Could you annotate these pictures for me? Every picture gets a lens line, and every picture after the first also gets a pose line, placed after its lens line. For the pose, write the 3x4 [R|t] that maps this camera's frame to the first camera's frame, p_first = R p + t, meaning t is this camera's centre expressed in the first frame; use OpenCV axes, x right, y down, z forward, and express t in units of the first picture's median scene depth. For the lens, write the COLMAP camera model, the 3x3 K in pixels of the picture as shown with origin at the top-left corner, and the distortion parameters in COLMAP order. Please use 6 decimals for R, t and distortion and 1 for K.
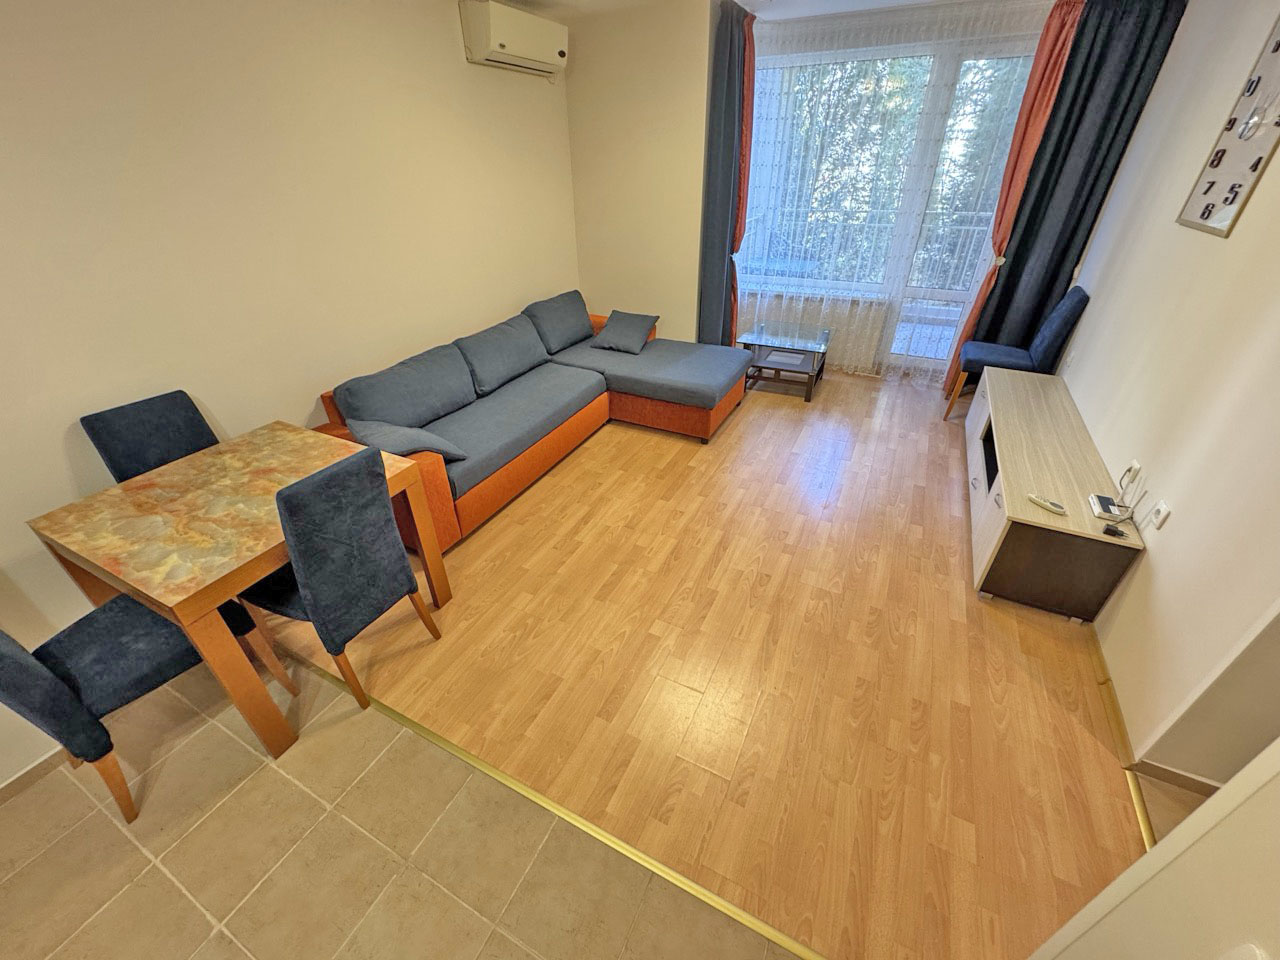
lens RADIAL K [[510.5, 0, 640.0], [0, 510.5, 480.0], [0, 0, 1]] dist [-0.000516, -0.000280]
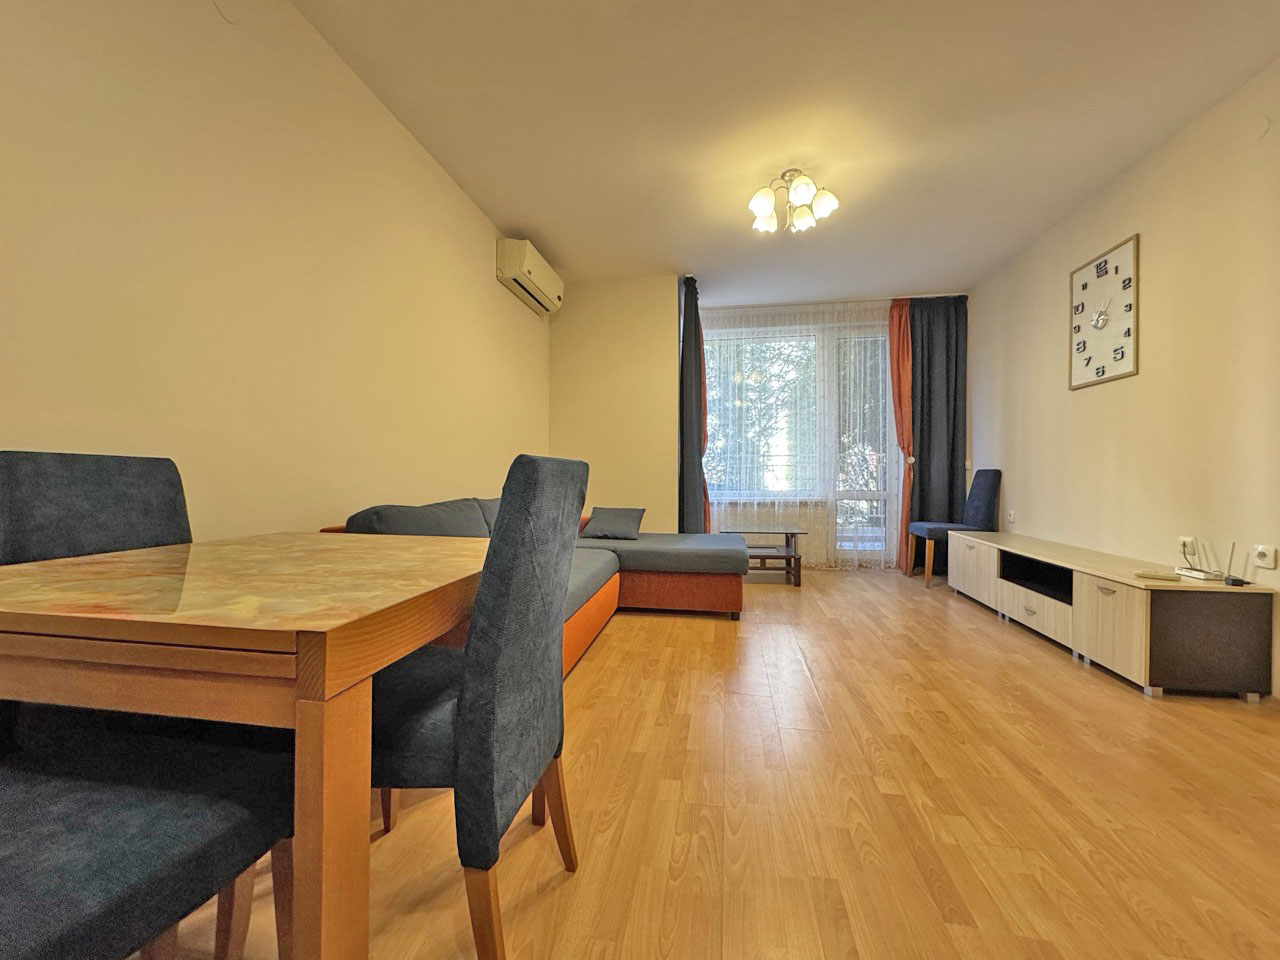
lens RADIAL K [[510.5, 0, 640.0], [0, 510.5, 480.0], [0, 0, 1]] dist [-0.000516, -0.000280]
pose [[0.955724, 0.009583, 0.294109, -0.397923], [0.147603, 0.849030, -0.507307, 0.197905], [-0.254569, 0.528257, 0.810024, 0.261377]]
